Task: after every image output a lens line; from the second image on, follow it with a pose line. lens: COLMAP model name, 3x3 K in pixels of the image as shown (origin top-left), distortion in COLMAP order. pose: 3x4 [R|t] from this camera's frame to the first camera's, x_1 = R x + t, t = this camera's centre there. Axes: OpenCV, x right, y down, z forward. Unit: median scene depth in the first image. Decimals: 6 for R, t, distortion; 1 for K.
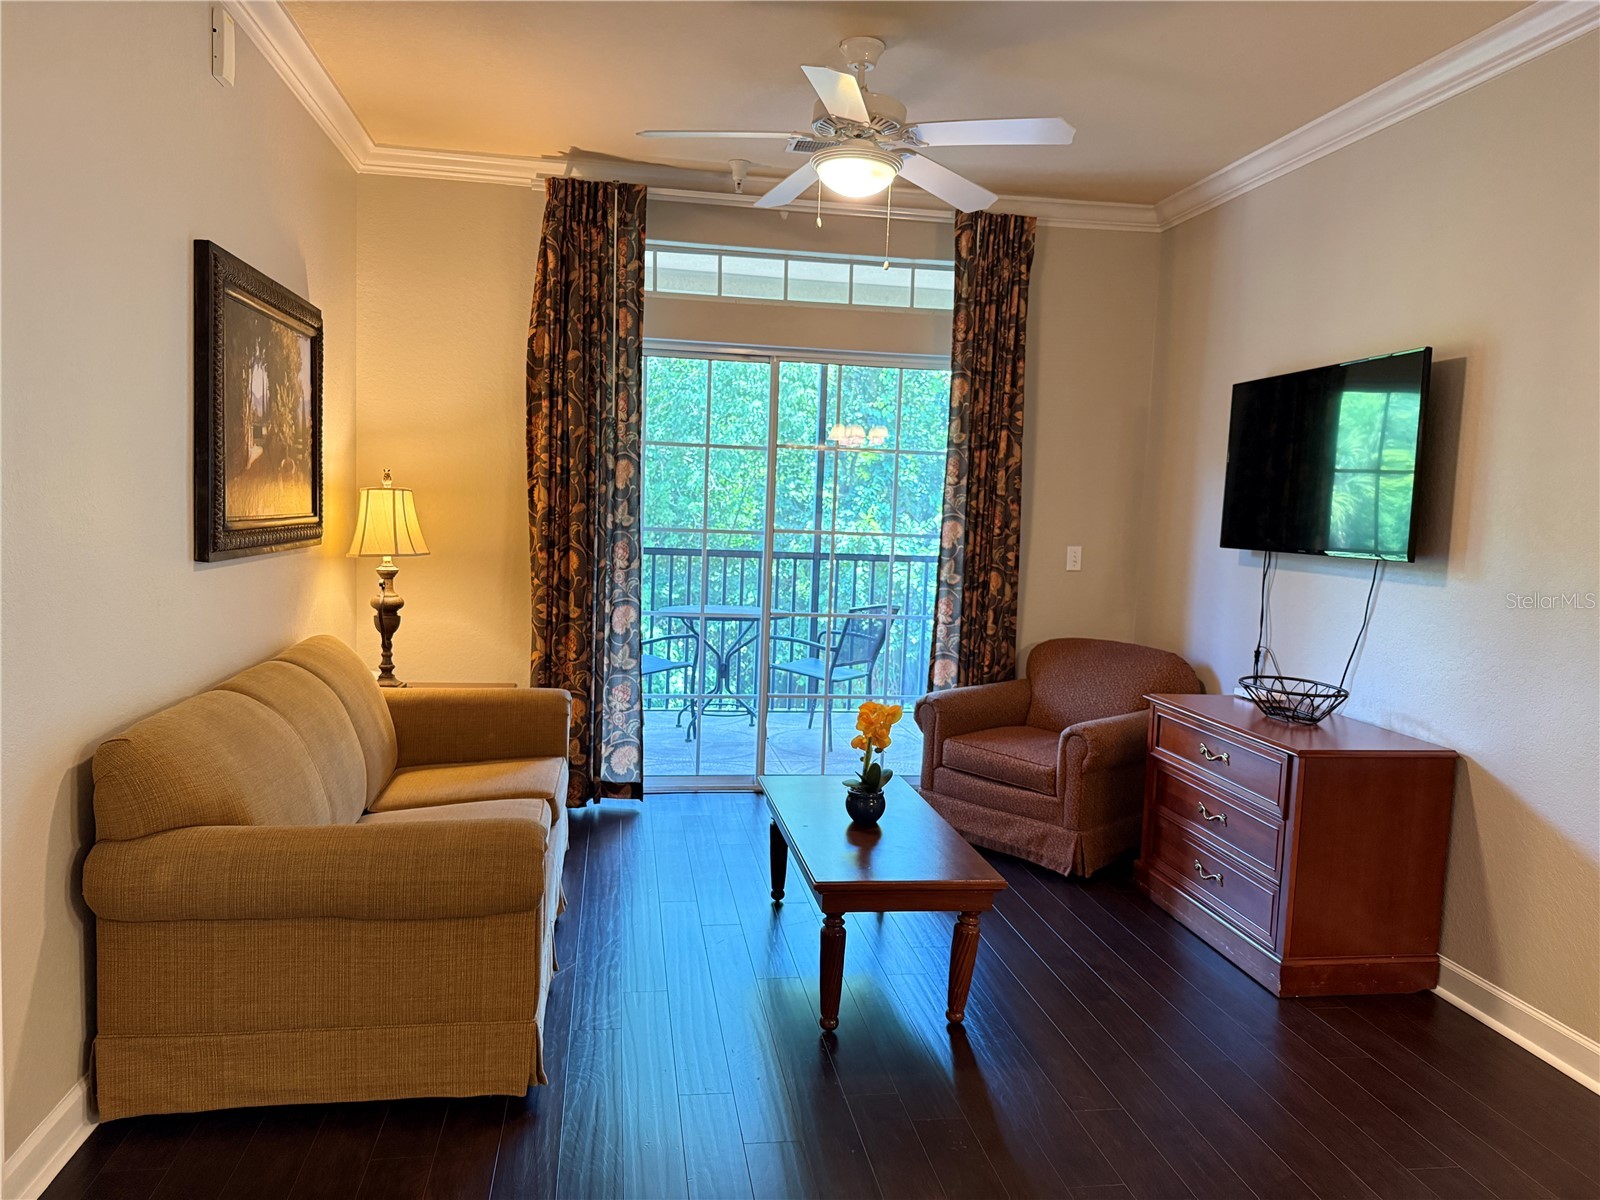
lens RADIAL K [[1121.9, 0, 803.5], [0, 1121.9, 604.2], [0, 0, 1]] dist [0.084996, -0.117314]
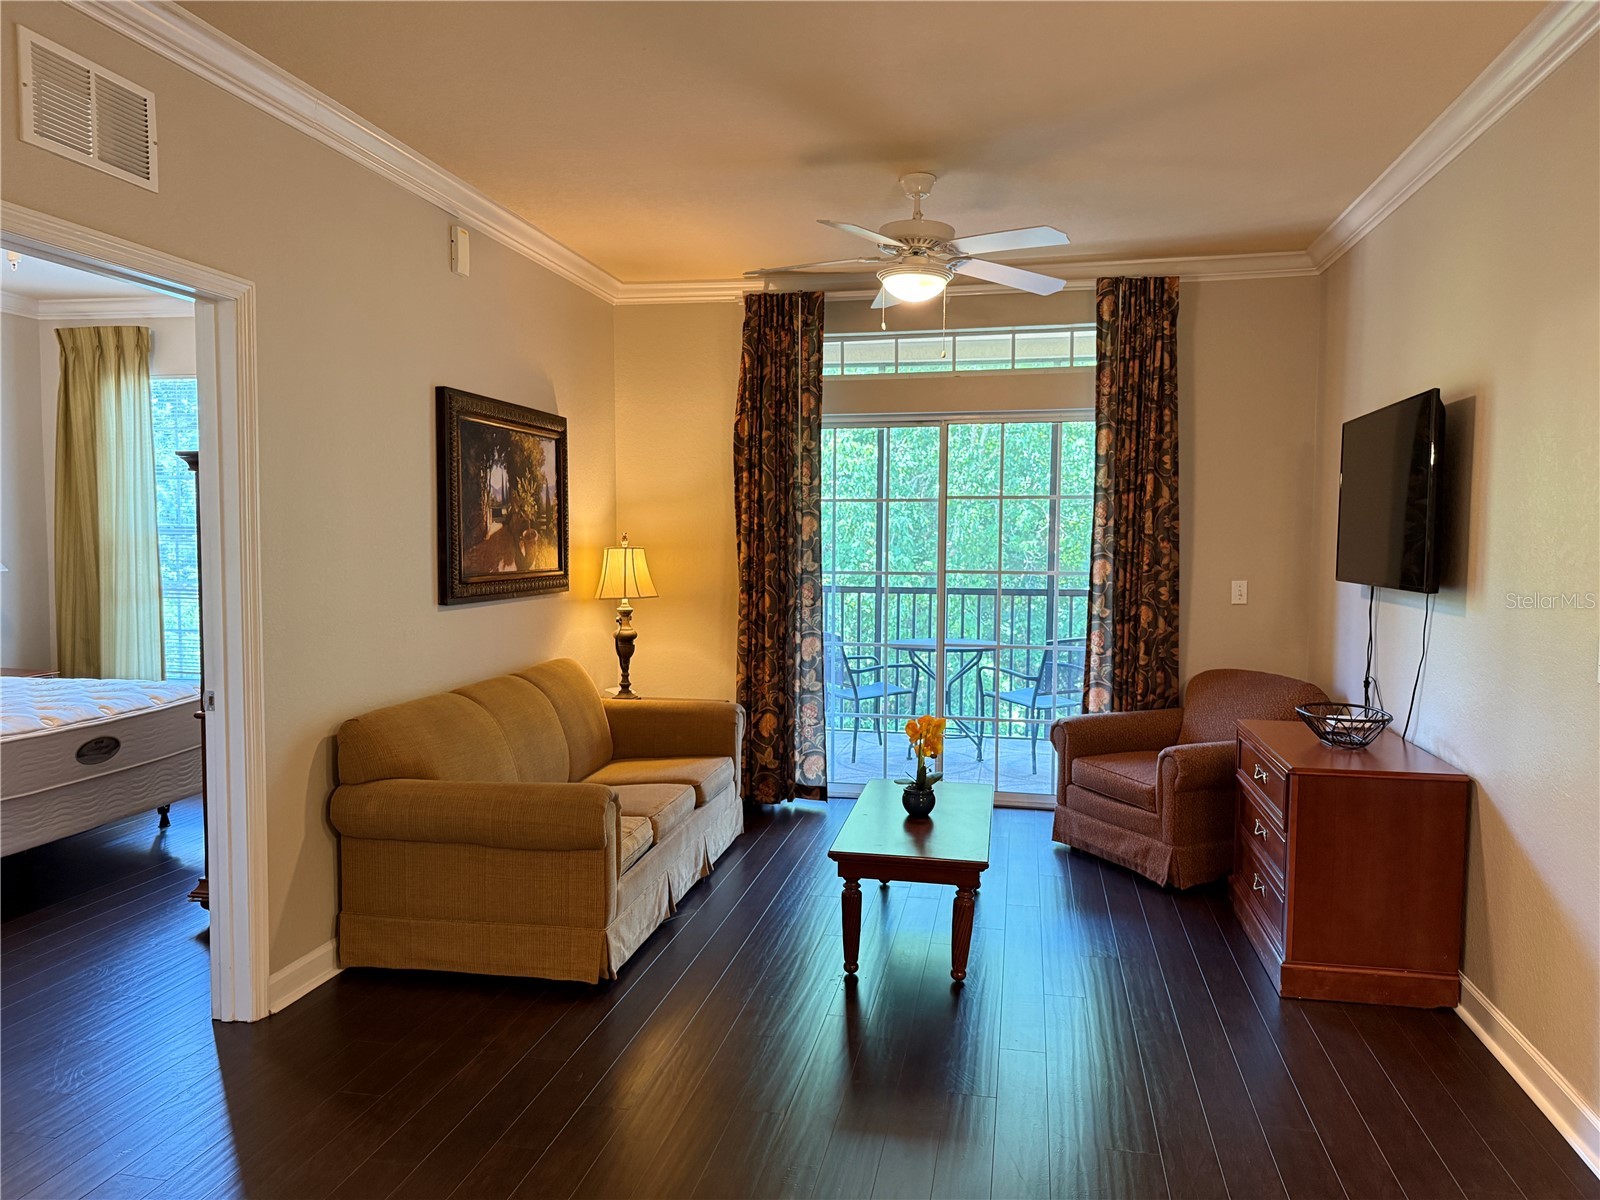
lens RADIAL K [[1121.9, 0, 816.8], [0, 1121.9, 598.9], [0, 0, 1]] dist [0.084996, -0.117314]
pose [[0.938835, -0.013038, -0.344122, 0.277622], [-0.000344, 0.999247, -0.038800, 0.007210], [0.344368, 0.036545, 0.938123, -0.130030]]
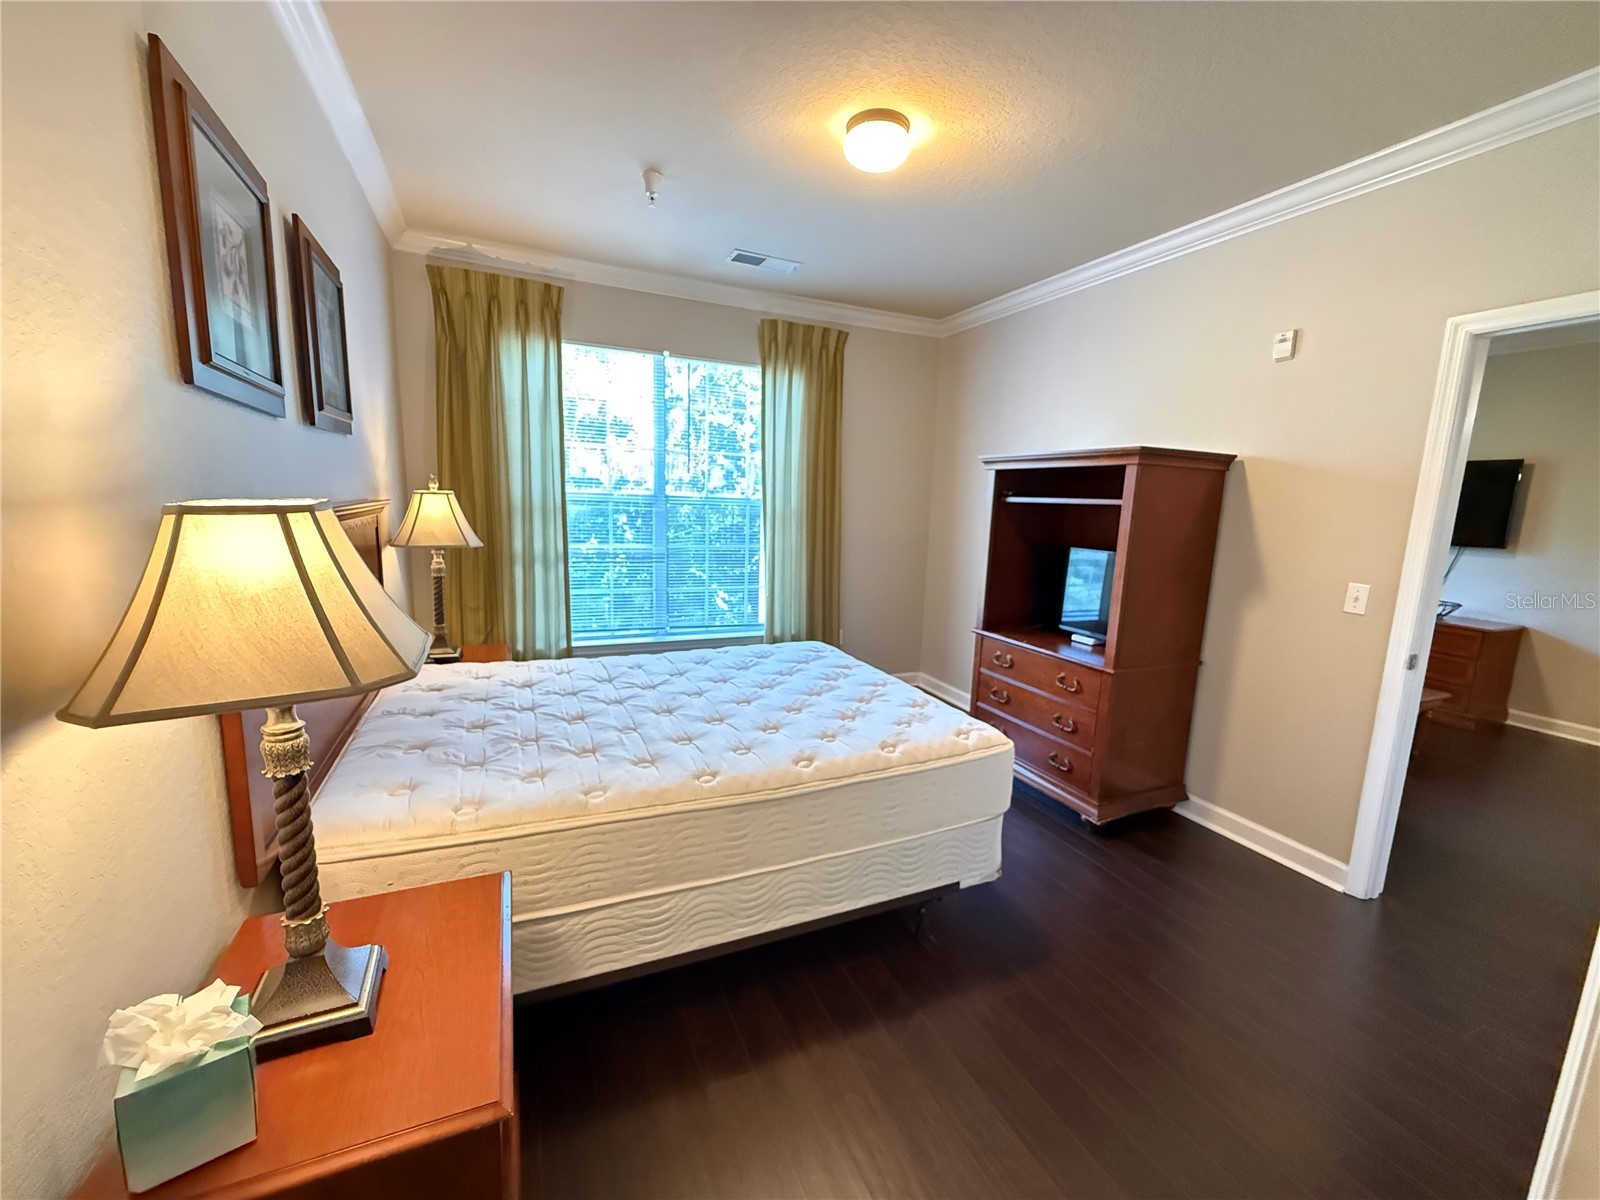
lens RADIAL K [[639.9, 0, 805.8], [0, 639.9, 595.8], [0, 0, 1]] dist [-0.000654, 0.000452]
pose [[0.965914, -0.047508, 0.254465, -0.928847], [0.028181, 0.996471, 0.079067, -0.064826], [-0.257324, -0.069200, 0.963844, 0.049712]]
